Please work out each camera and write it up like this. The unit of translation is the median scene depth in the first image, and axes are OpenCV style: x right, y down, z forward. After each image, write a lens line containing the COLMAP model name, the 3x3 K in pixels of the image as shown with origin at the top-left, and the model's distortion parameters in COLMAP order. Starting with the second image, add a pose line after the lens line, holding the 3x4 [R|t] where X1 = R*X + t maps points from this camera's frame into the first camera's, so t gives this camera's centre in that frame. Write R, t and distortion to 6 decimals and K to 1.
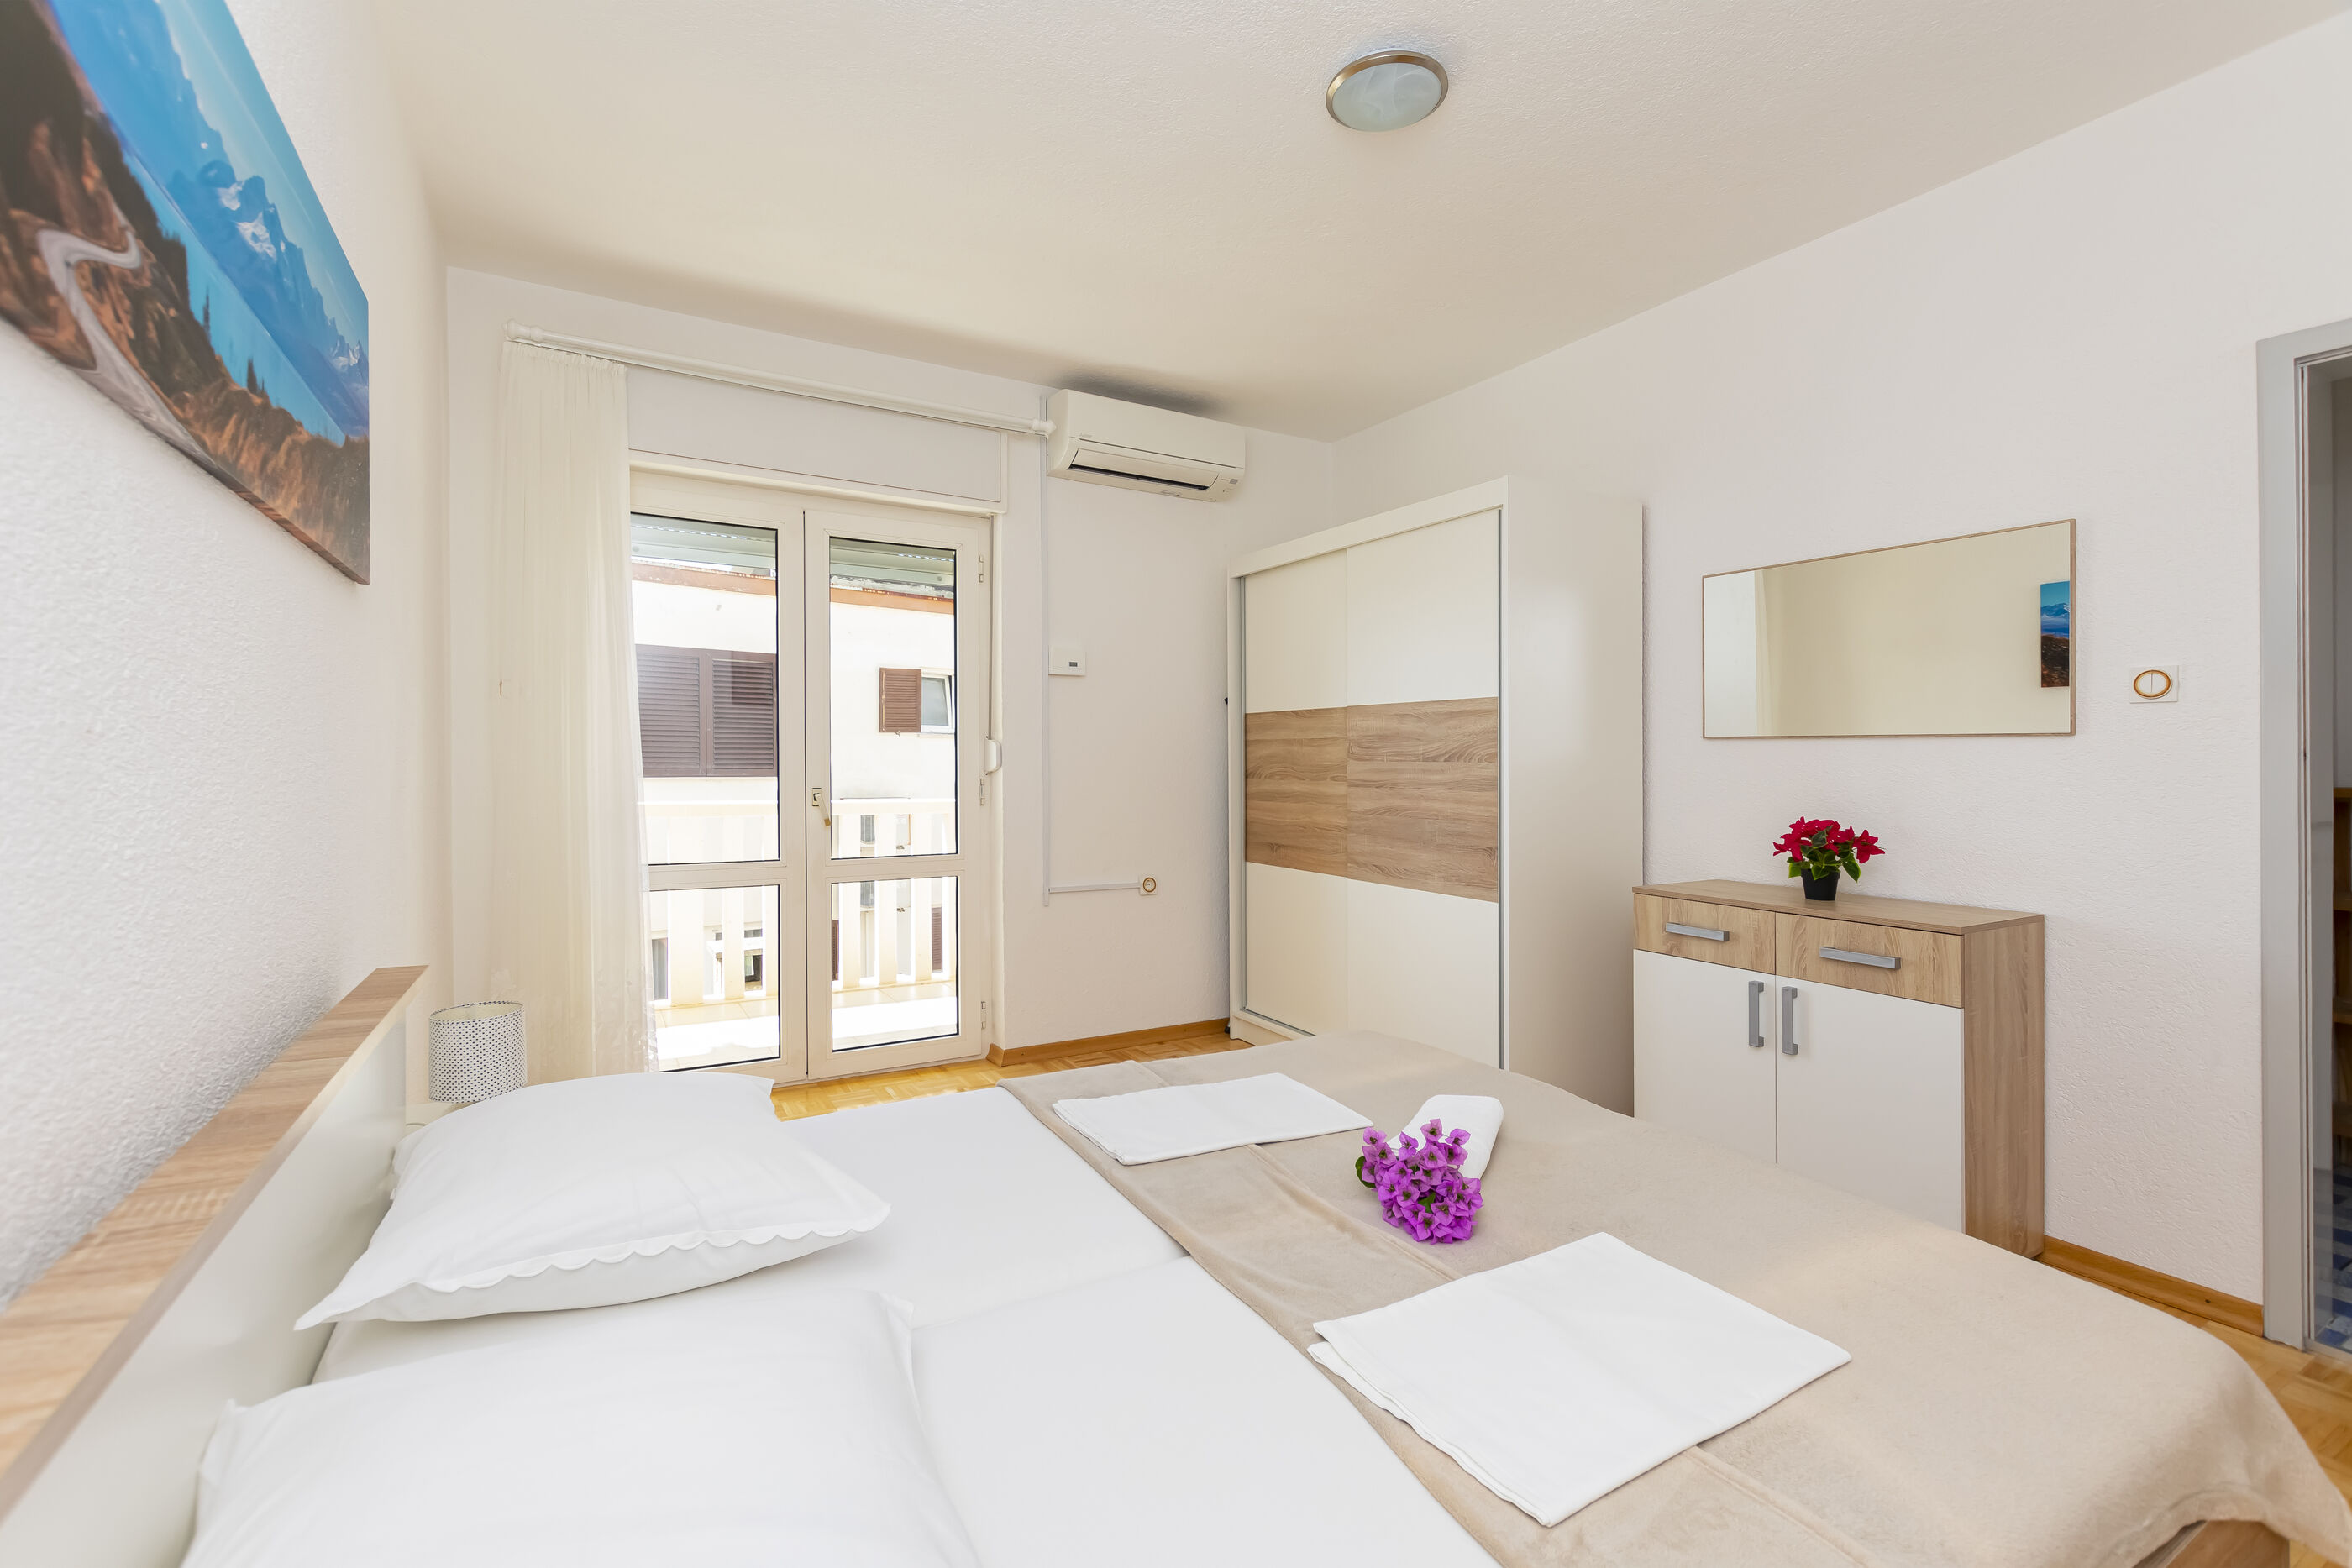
lens RADIAL K [[1017.0, 0, 1169.8], [0, 1017.0, 775.2], [0, 0, 1]] dist [0.008799, -0.004656]
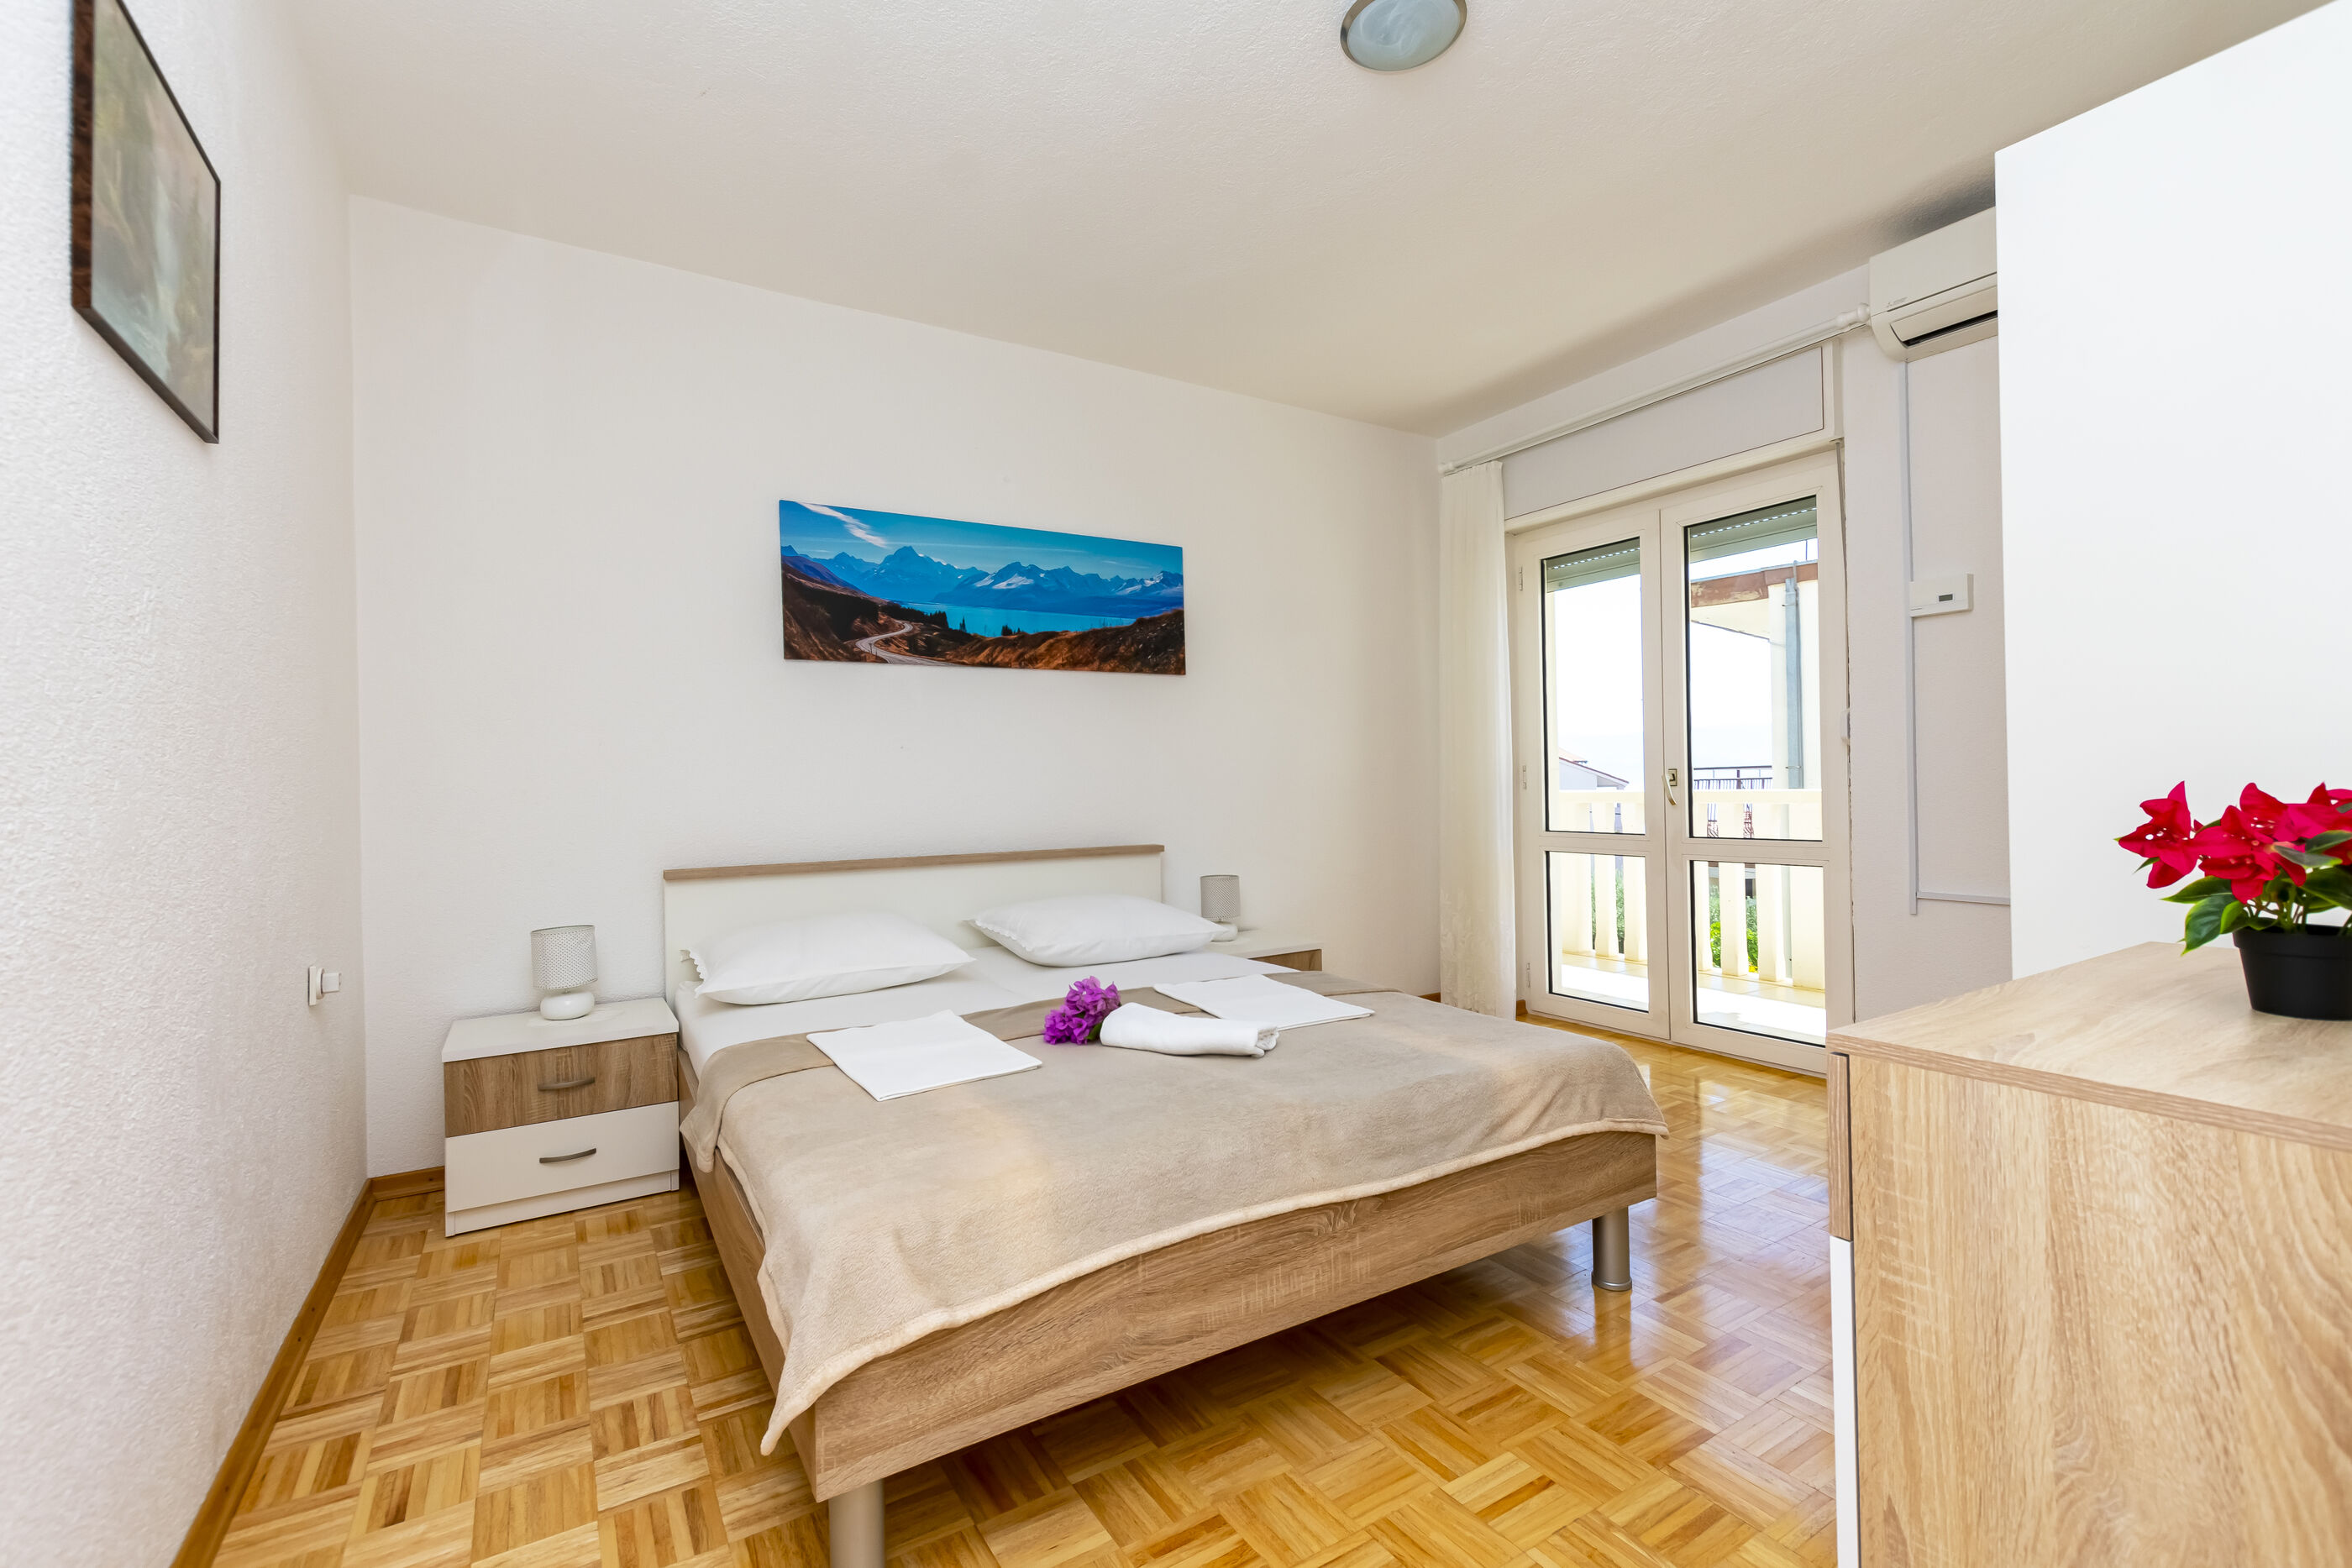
lens RADIAL K [[1017.0, 0, 1169.4], [0, 1017.0, 790.8], [0, 0, 1]] dist [0.008799, -0.004656]
pose [[0.036815, -0.003695, -0.999315, 0.769363], [0.011203, 0.999932, -0.003284, 0.035460], [0.999259, -0.011075, 0.036854, 0.491321]]
